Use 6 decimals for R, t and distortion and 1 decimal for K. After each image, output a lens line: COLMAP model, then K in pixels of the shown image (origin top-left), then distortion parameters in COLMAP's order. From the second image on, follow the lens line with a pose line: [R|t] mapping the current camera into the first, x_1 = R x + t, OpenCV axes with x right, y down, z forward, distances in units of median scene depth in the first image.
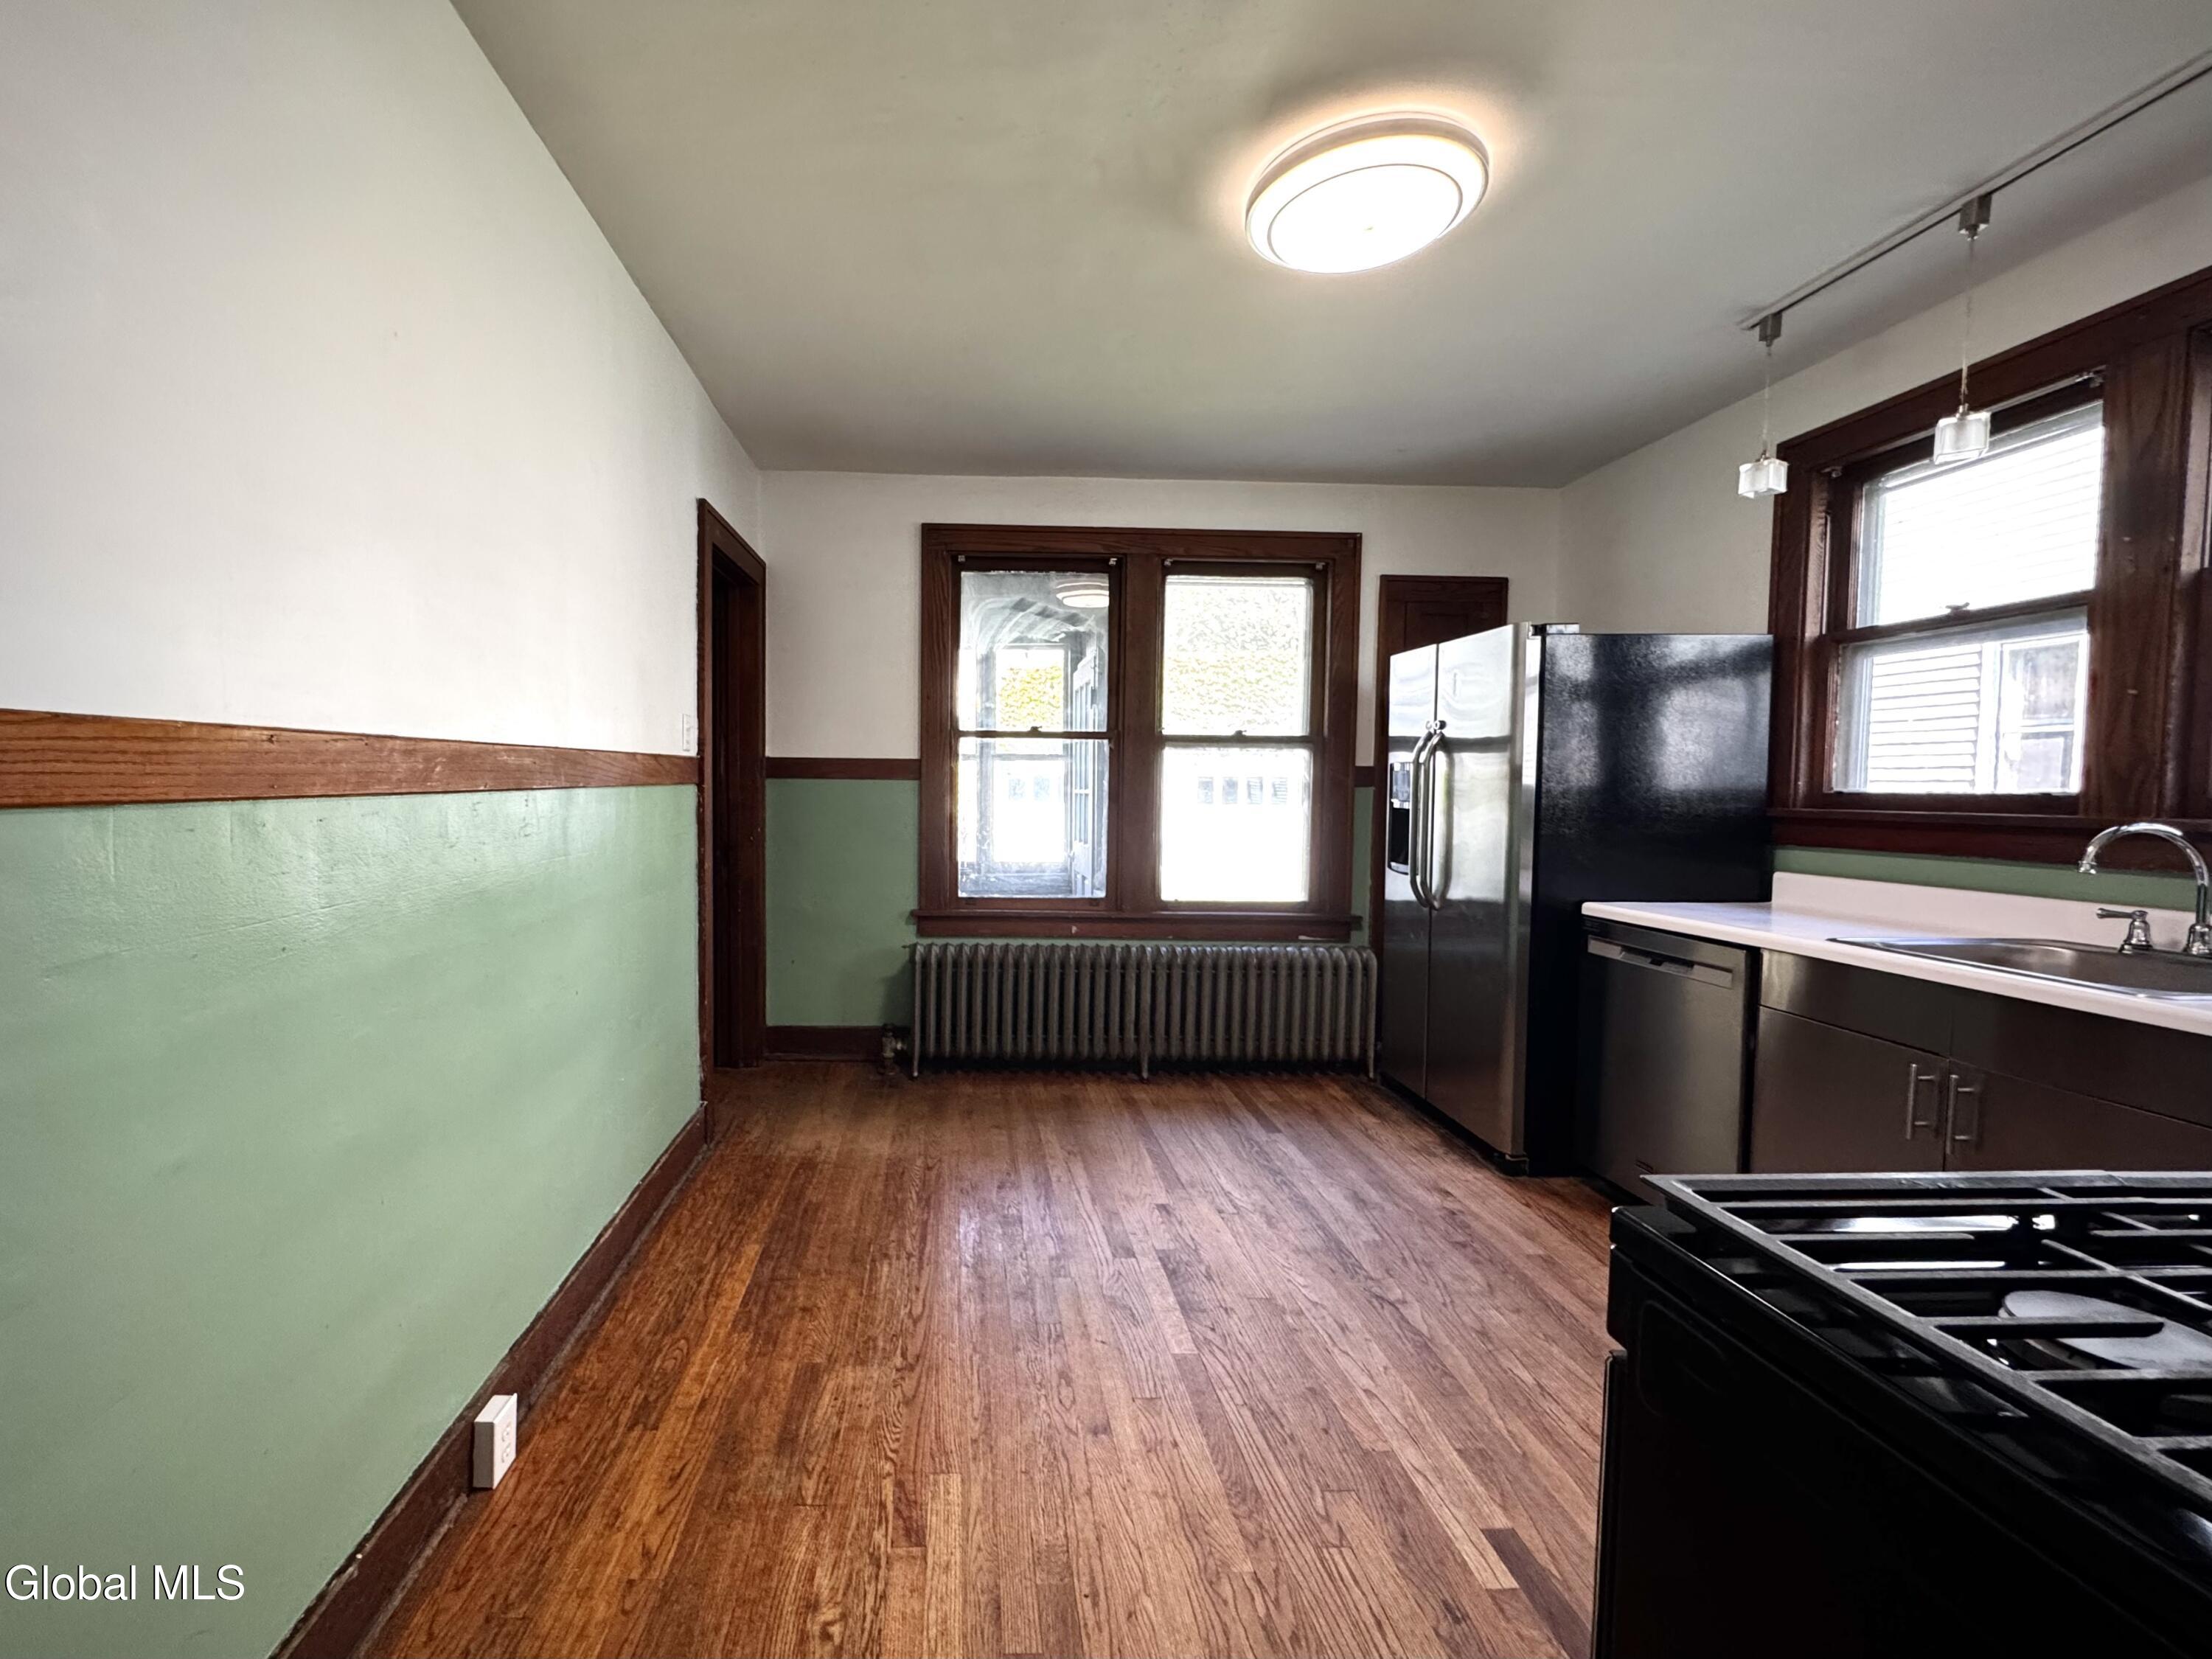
lens RADIAL K [[951.5, 0, 985.4], [0, 951.5, 827.3], [0, 0, 1]] dist [-0.000632, -0.000392]
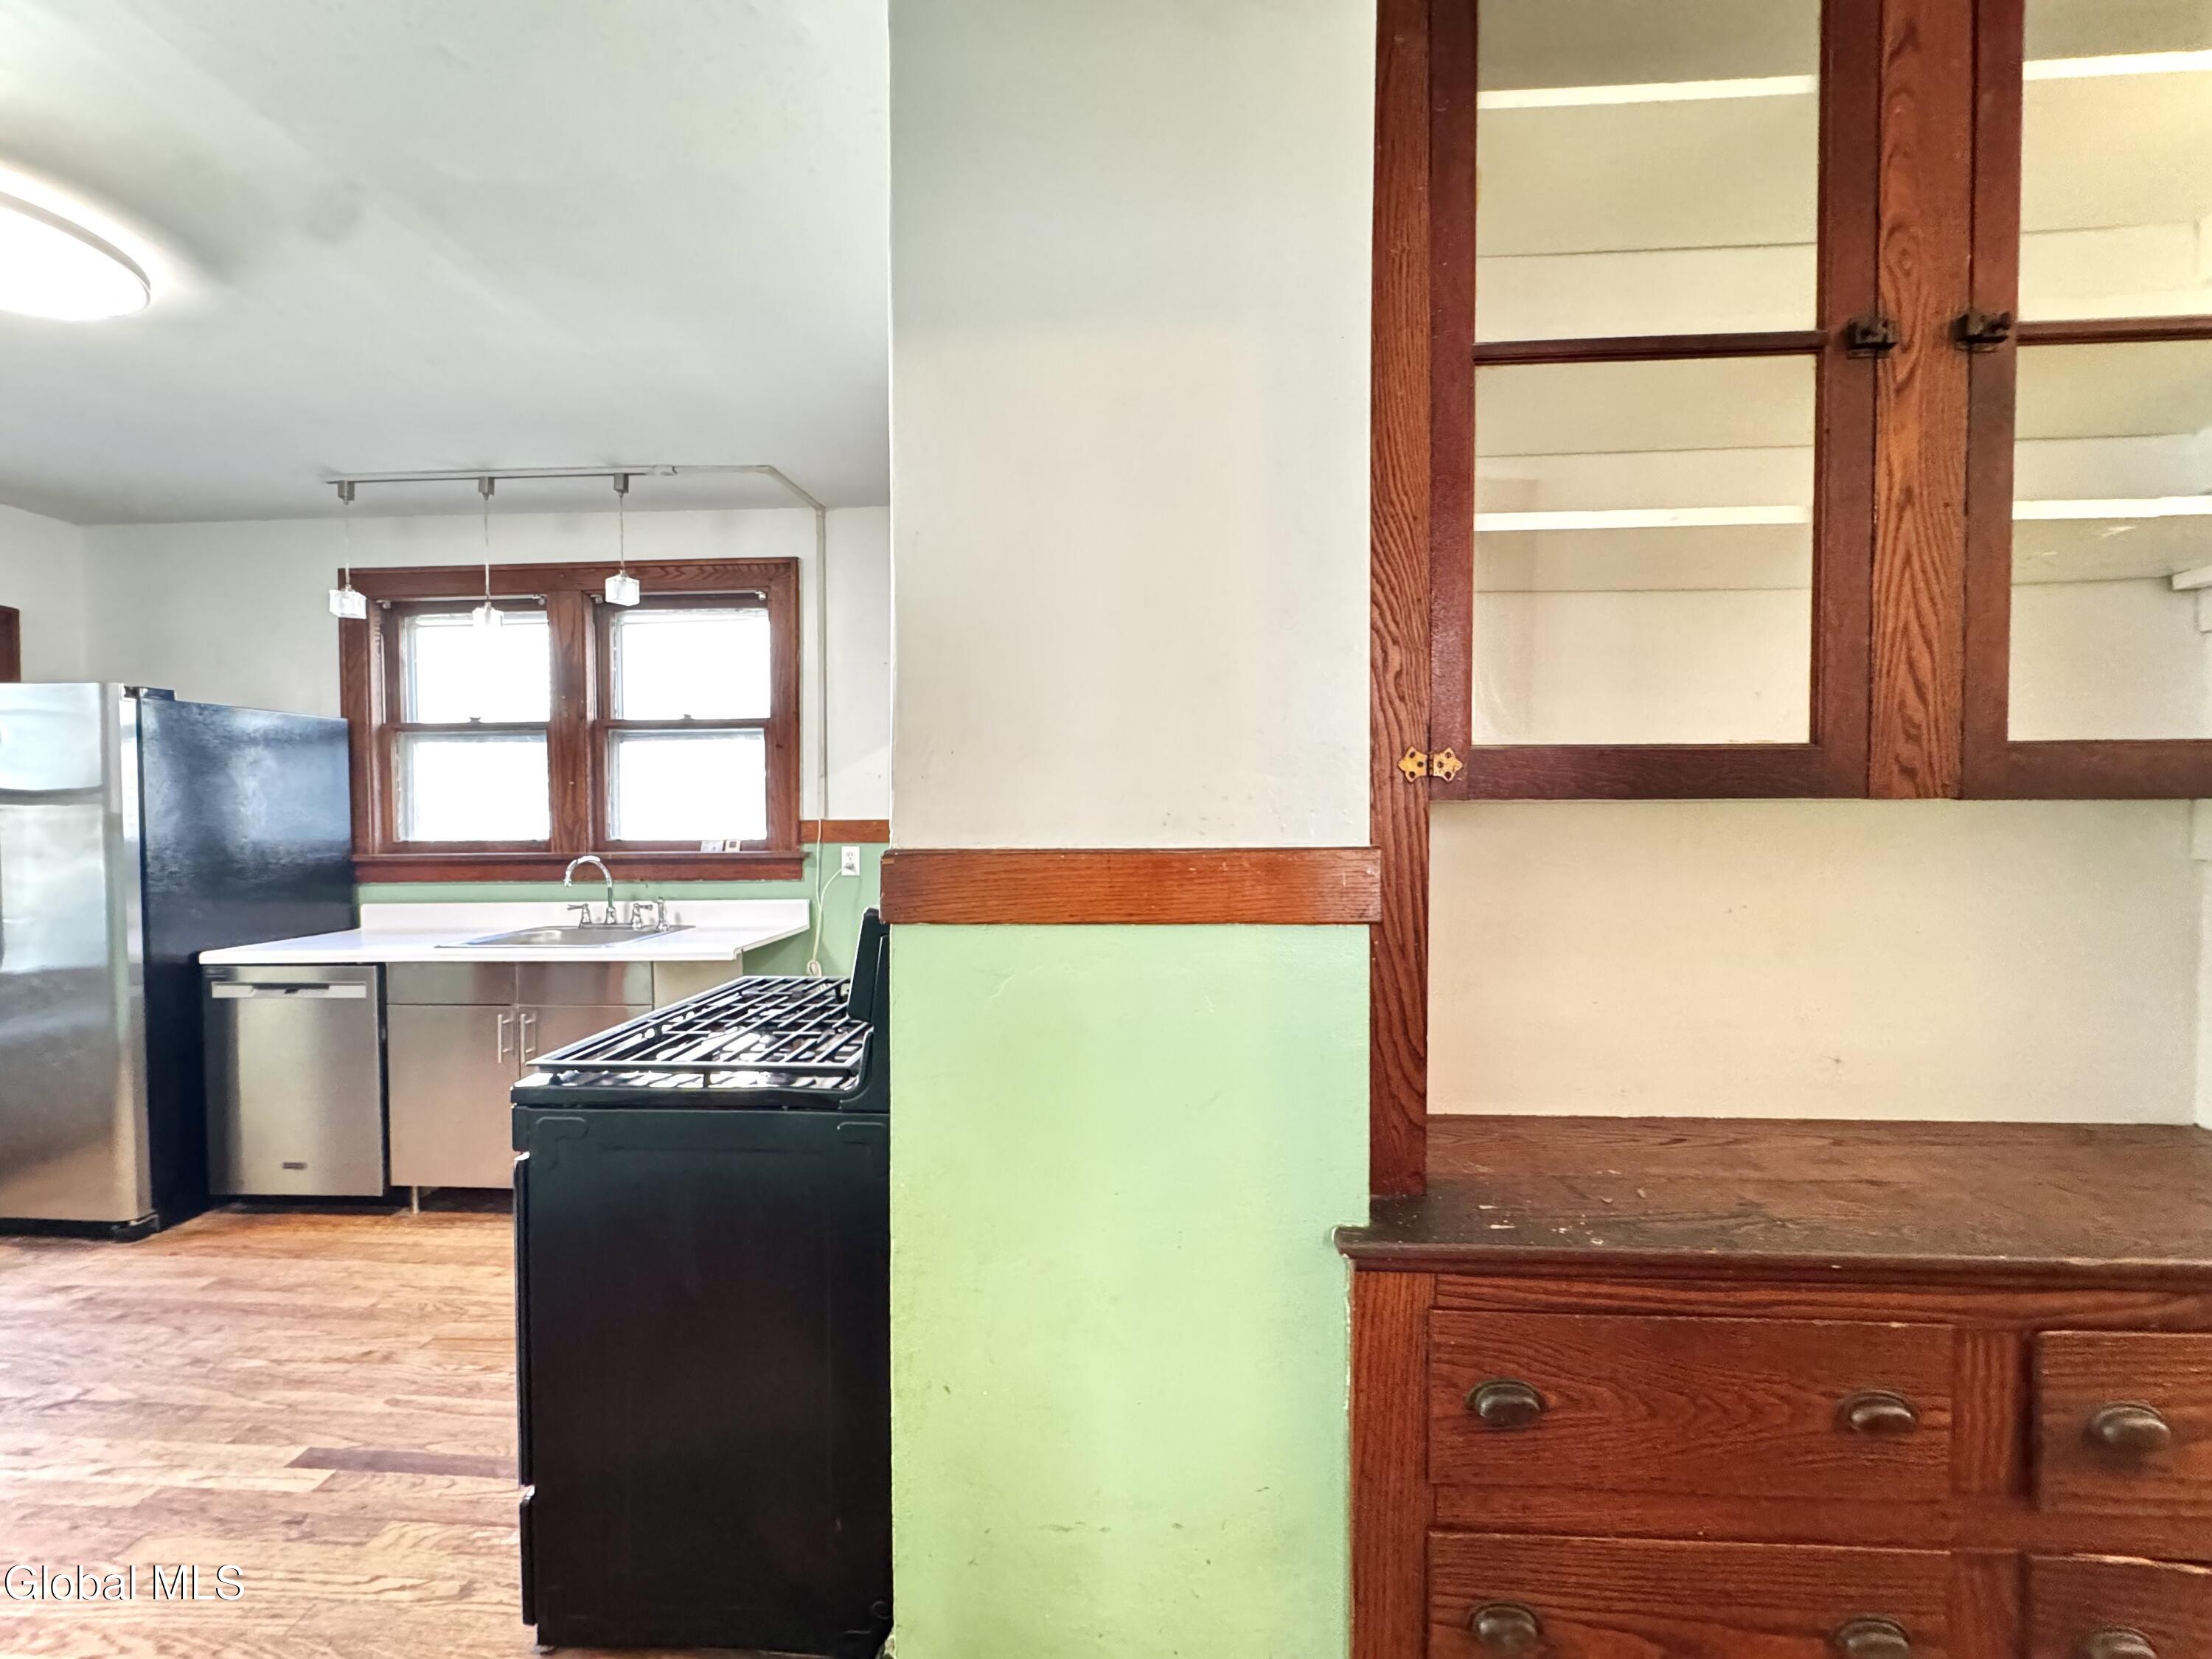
lens RADIAL K [[885.3, 0, 1100.4], [0, 885.3, 832.2], [0, 0, 1]] dist [-0.000770, -0.000478]
pose [[0.090123, -0.029385, 0.995497, -0.301522], [0.054134, 0.998231, 0.024565, -0.029490], [-0.994458, 0.051677, 0.091554, -0.116906]]
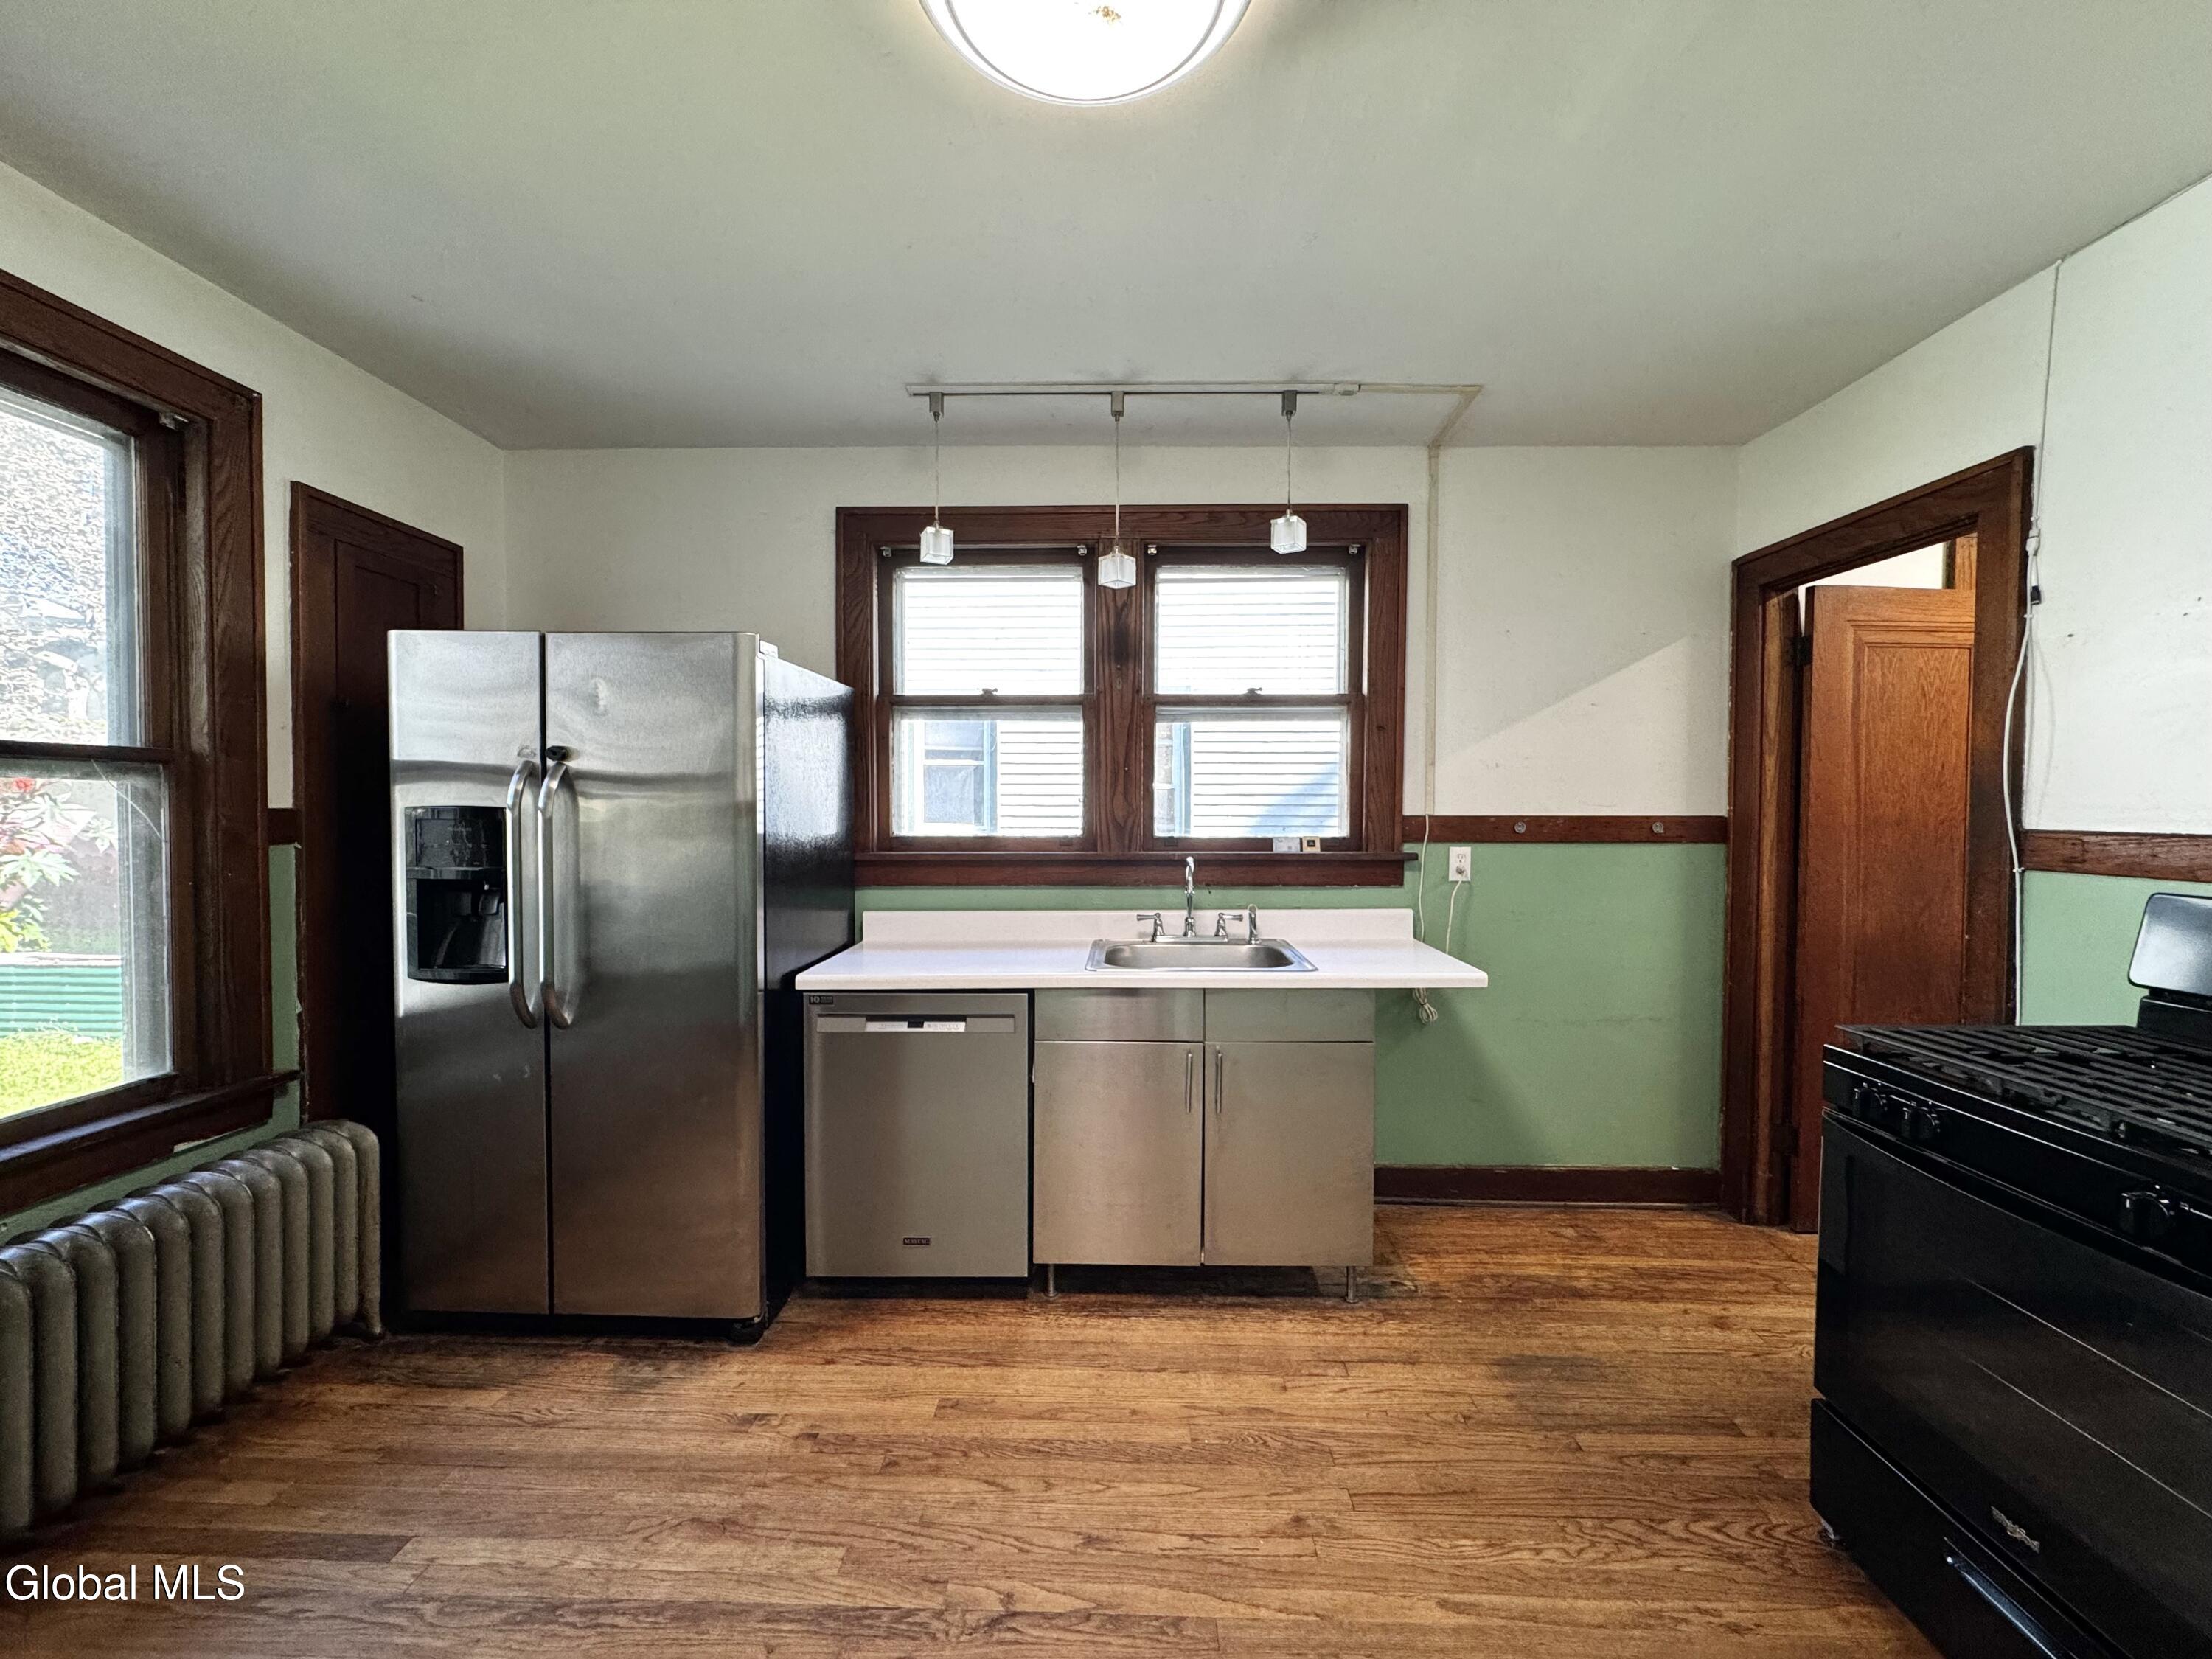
lens RADIAL K [[885.3, 0, 1100.4], [0, 885.3, 832.2], [0, 0, 1]] dist [-0.000770, -0.000478]
pose [[0.055769, -0.039853, 0.997648, -0.164607], [0.043611, 0.998347, 0.037443, -0.077188], [-0.997491, 0.041420, 0.057415, 0.769192]]
